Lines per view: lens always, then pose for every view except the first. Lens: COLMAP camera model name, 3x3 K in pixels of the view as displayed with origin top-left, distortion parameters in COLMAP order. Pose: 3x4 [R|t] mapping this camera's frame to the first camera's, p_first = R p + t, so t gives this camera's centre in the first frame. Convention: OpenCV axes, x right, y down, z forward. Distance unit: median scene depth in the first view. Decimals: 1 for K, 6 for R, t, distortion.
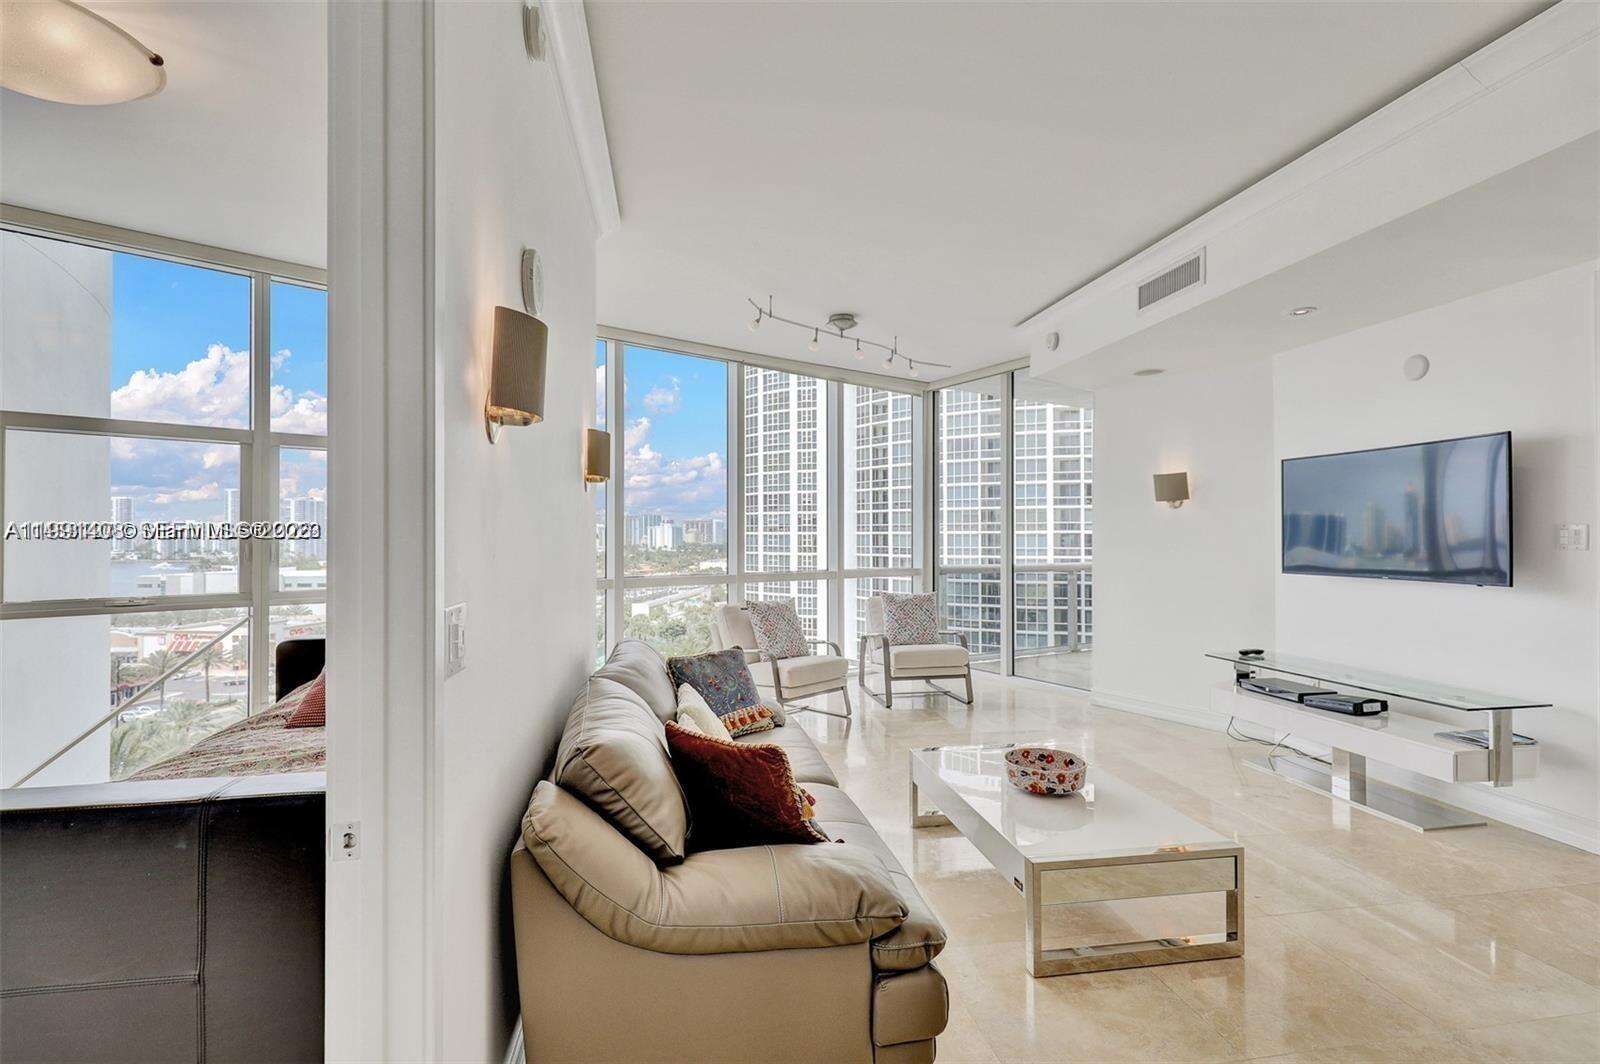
lens RADIAL K [[722.9, 0, 810.6], [0, 722.9, 531.6], [0, 0, 1]] dist [0.000688, 0.000173]
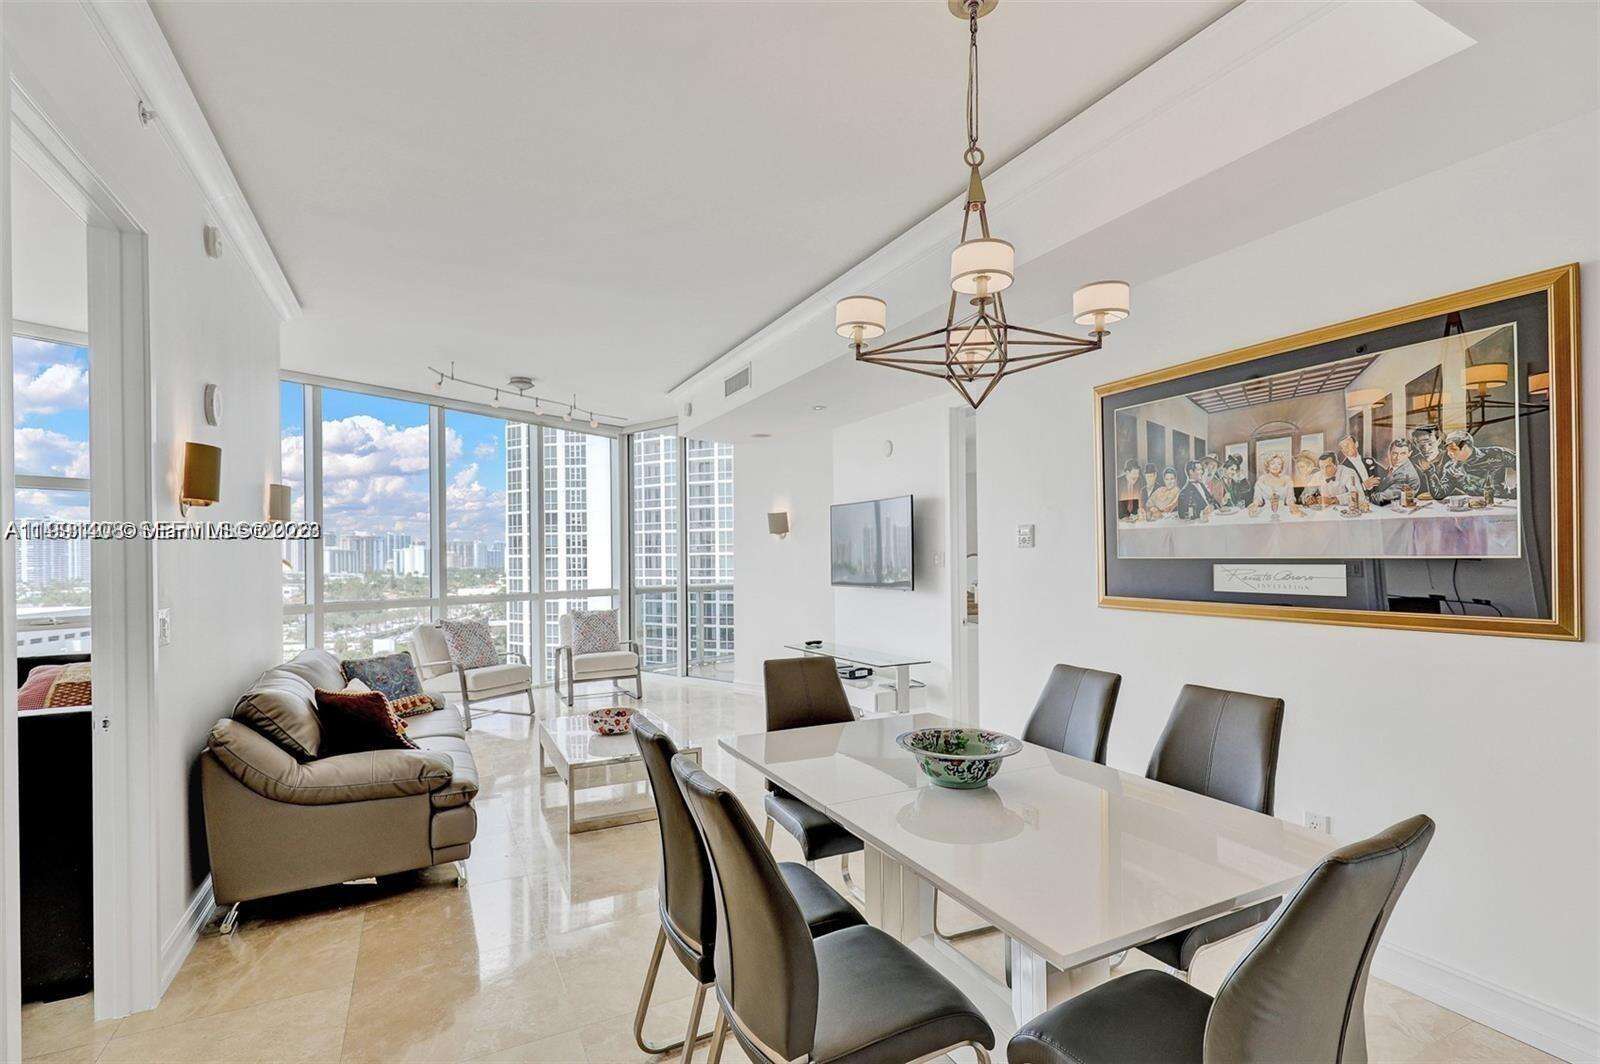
lens RADIAL K [[769.5, 0, 788.5], [0, 769.5, 552.1], [0, 0, 1]] dist [0.007953, -0.004722]
pose [[0.967678, -0.010280, 0.251979, 0.195920], [0.010223, 0.999947, 0.001536, -0.012747], [-0.251981, 0.001090, 0.967732, -0.458235]]
